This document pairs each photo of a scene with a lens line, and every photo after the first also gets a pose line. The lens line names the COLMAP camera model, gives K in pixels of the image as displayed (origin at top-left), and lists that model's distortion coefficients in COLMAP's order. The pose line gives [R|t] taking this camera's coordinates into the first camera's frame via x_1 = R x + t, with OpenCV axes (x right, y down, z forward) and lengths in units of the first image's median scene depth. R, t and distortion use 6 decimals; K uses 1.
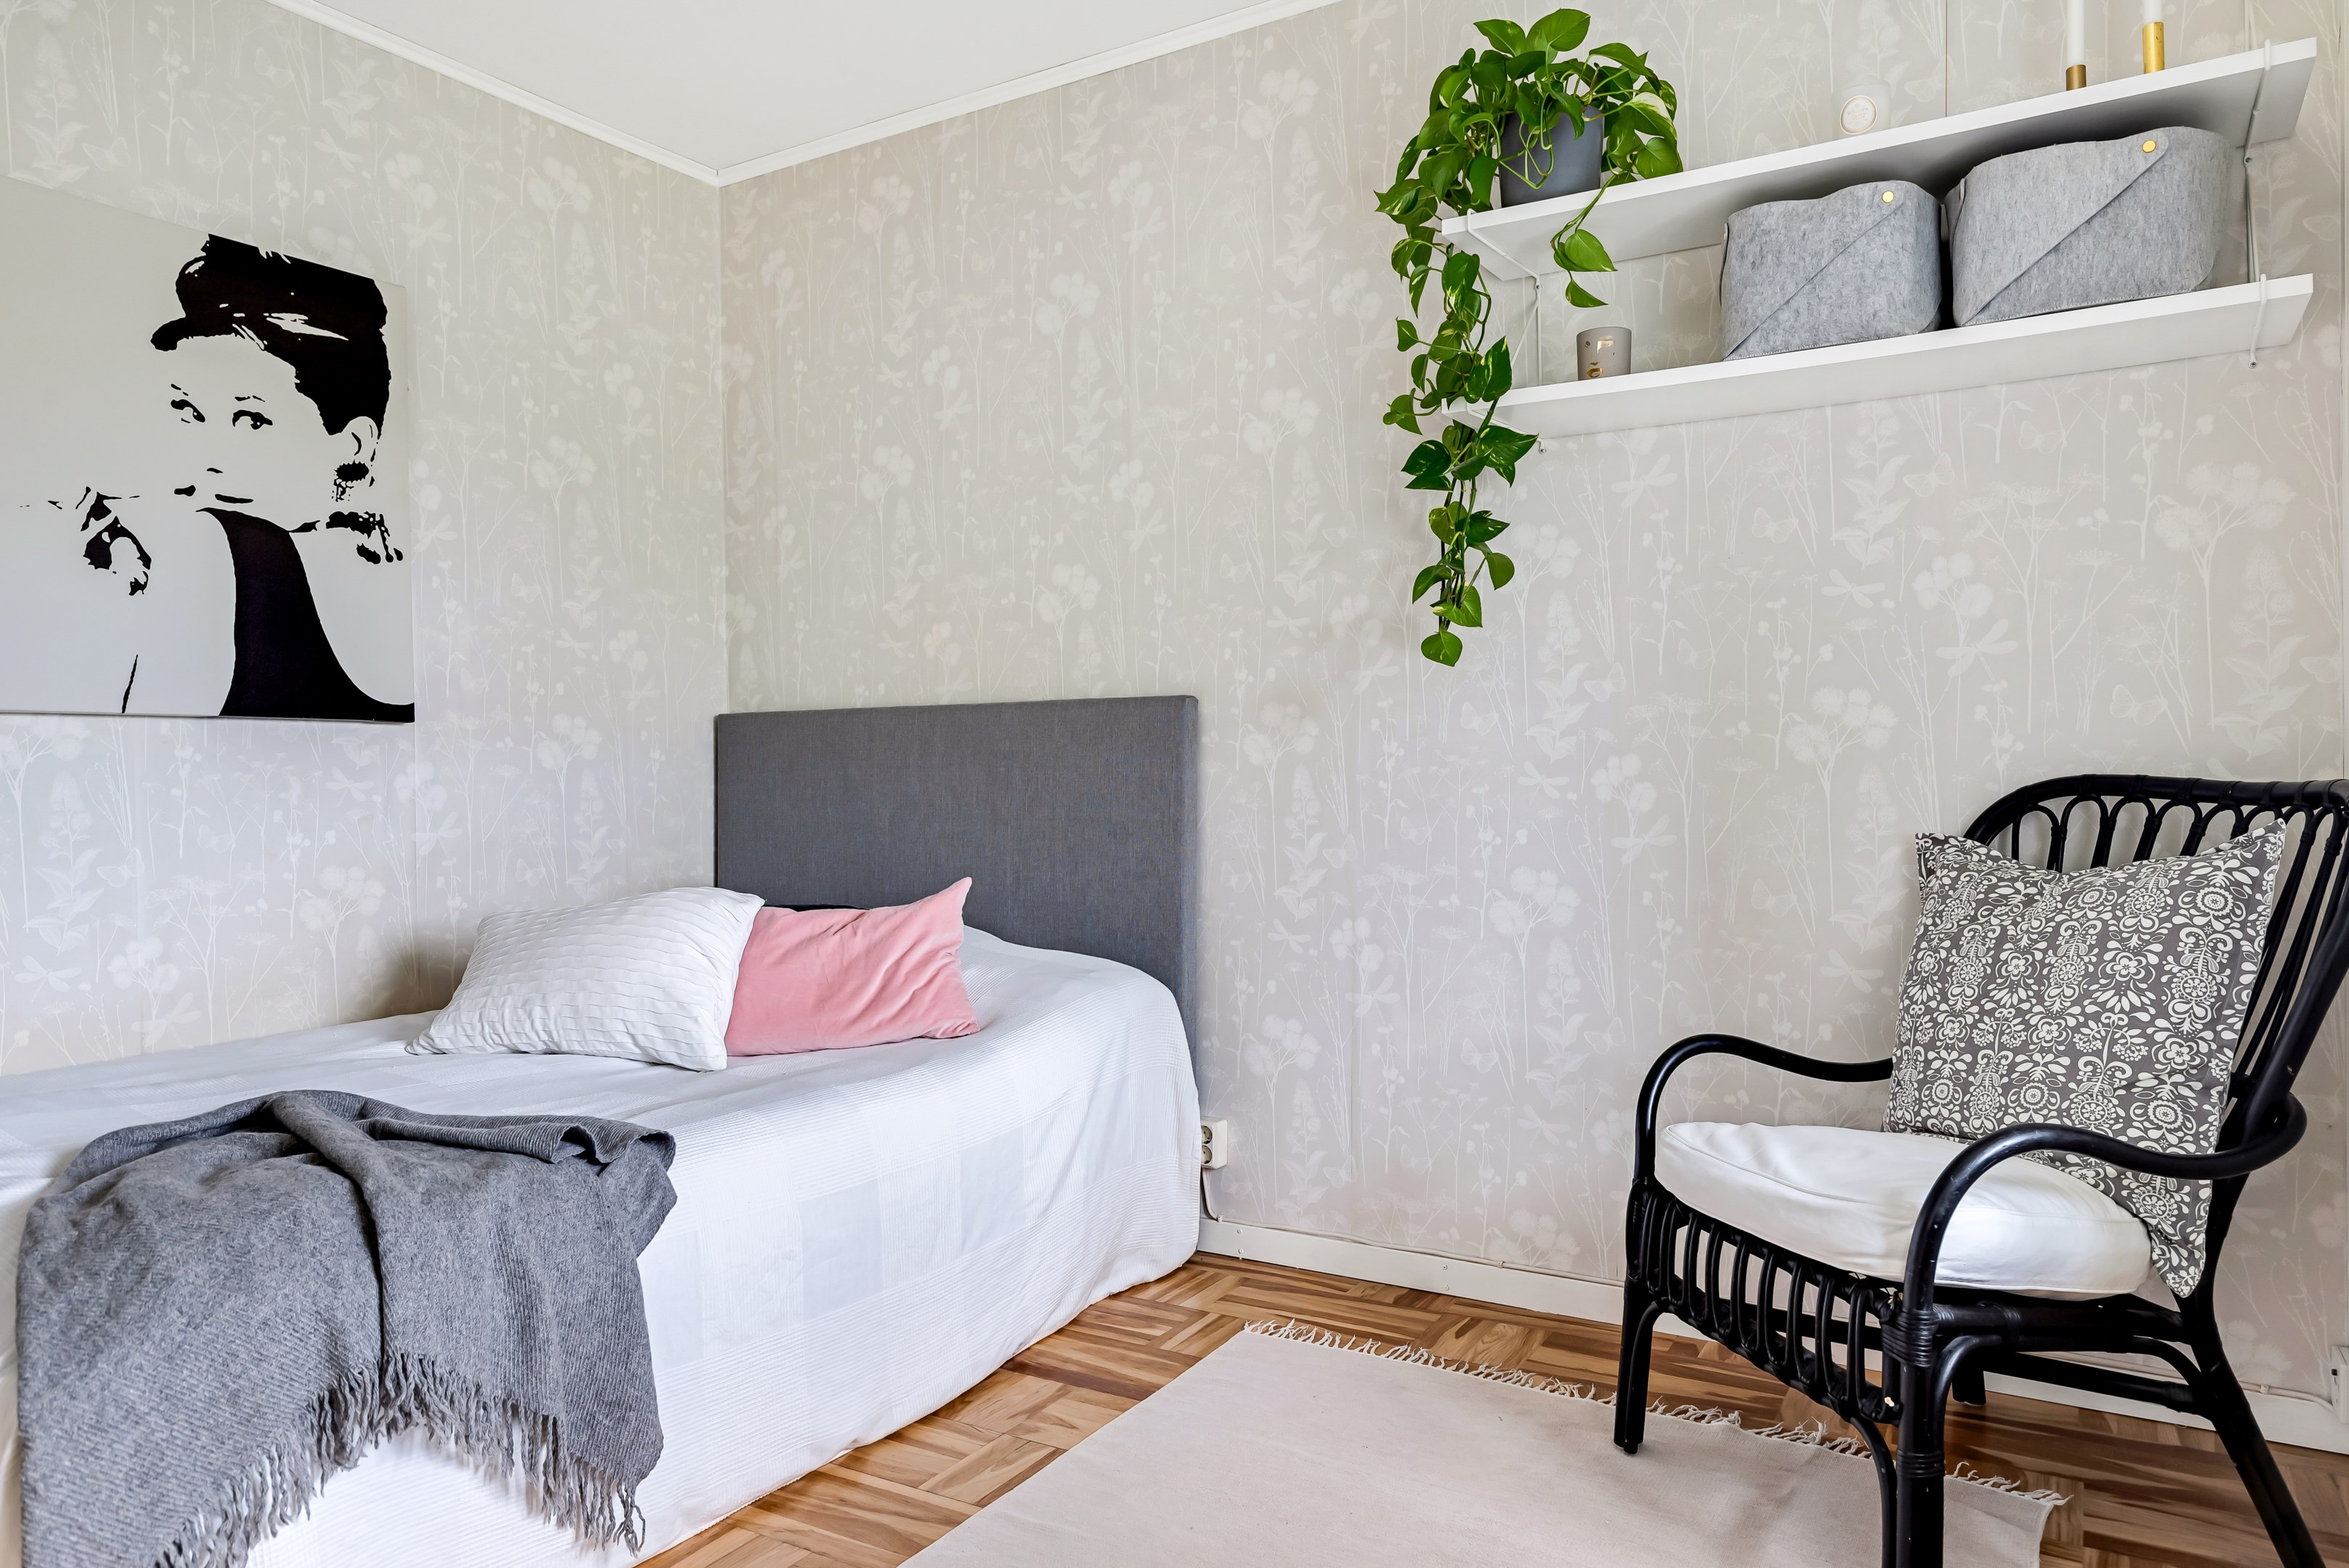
lens RADIAL K [[1610.3, 0, 1173.7], [0, 1610.3, 809.8], [0, 0, 1]] dist [0.000523, 0.004715]
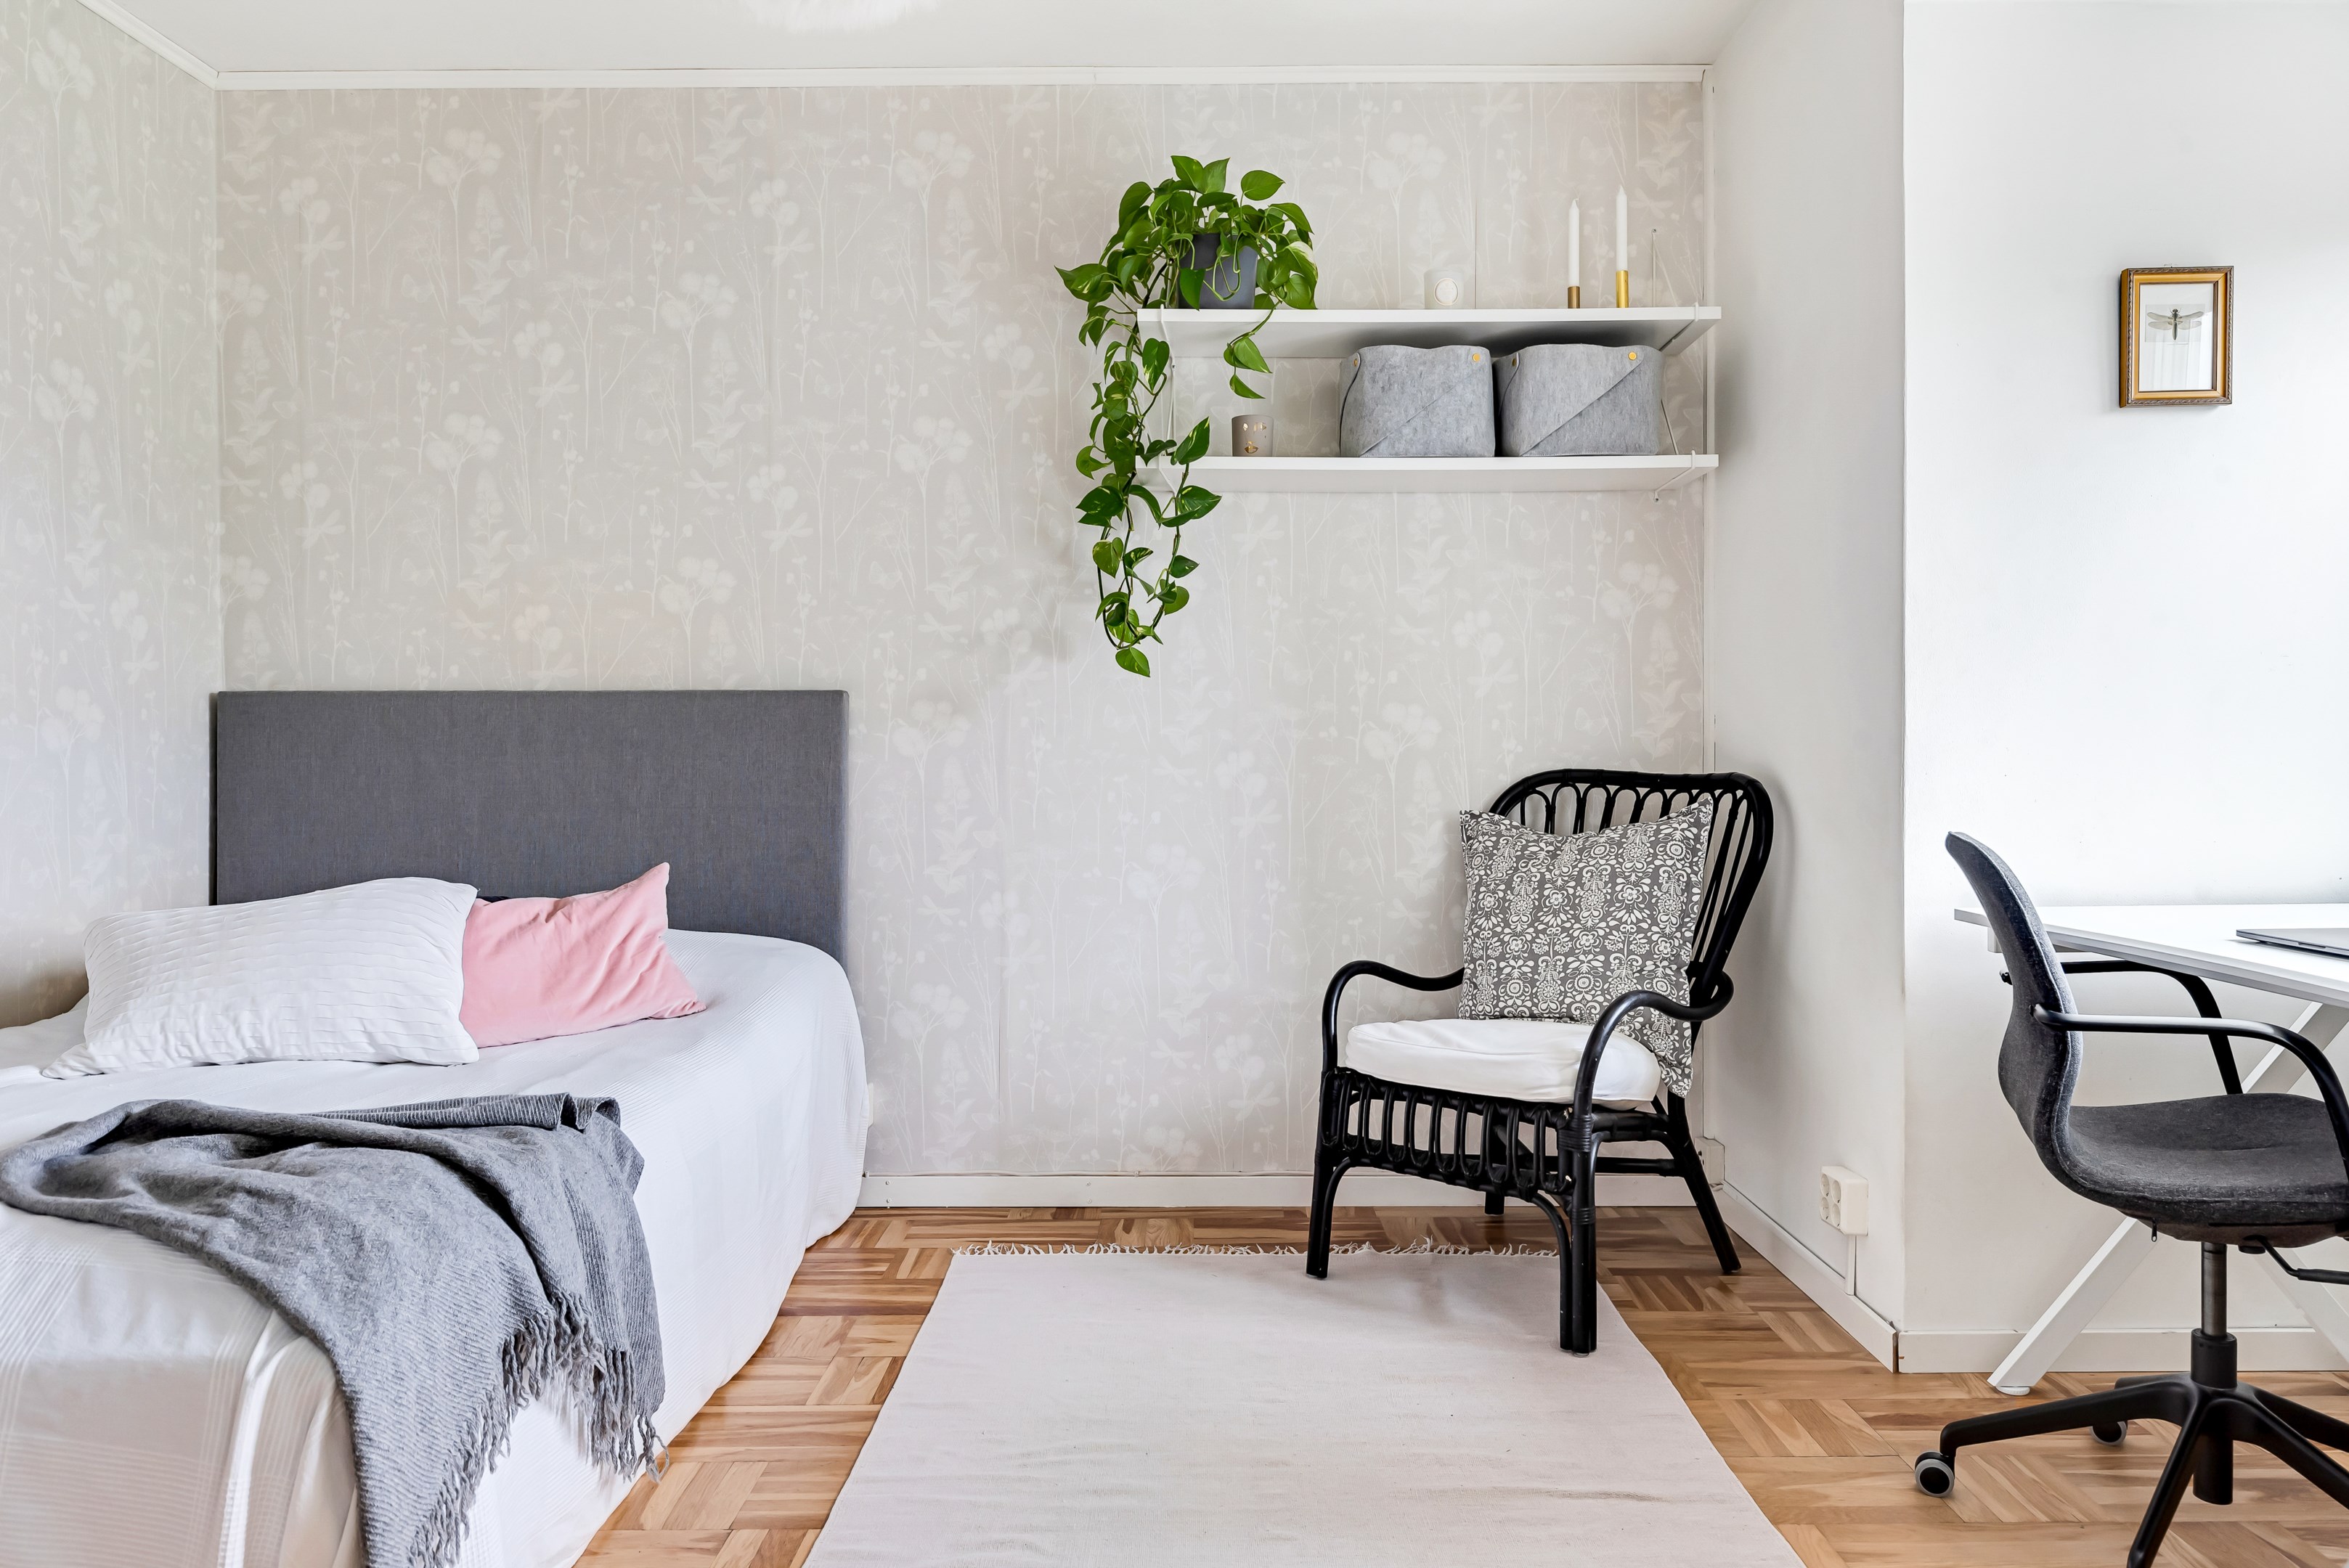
lens RADIAL K [[1760.7, 0, 1208.9], [0, 1760.7, 826.0], [0, 0, 1]] dist [-0.003310, 0.004731]
pose [[0.840617, -0.010236, 0.541533, -0.479530], [0.005497, 0.999931, 0.010367, 0.009681], [-0.541601, -0.005738, 0.840616, -0.137850]]
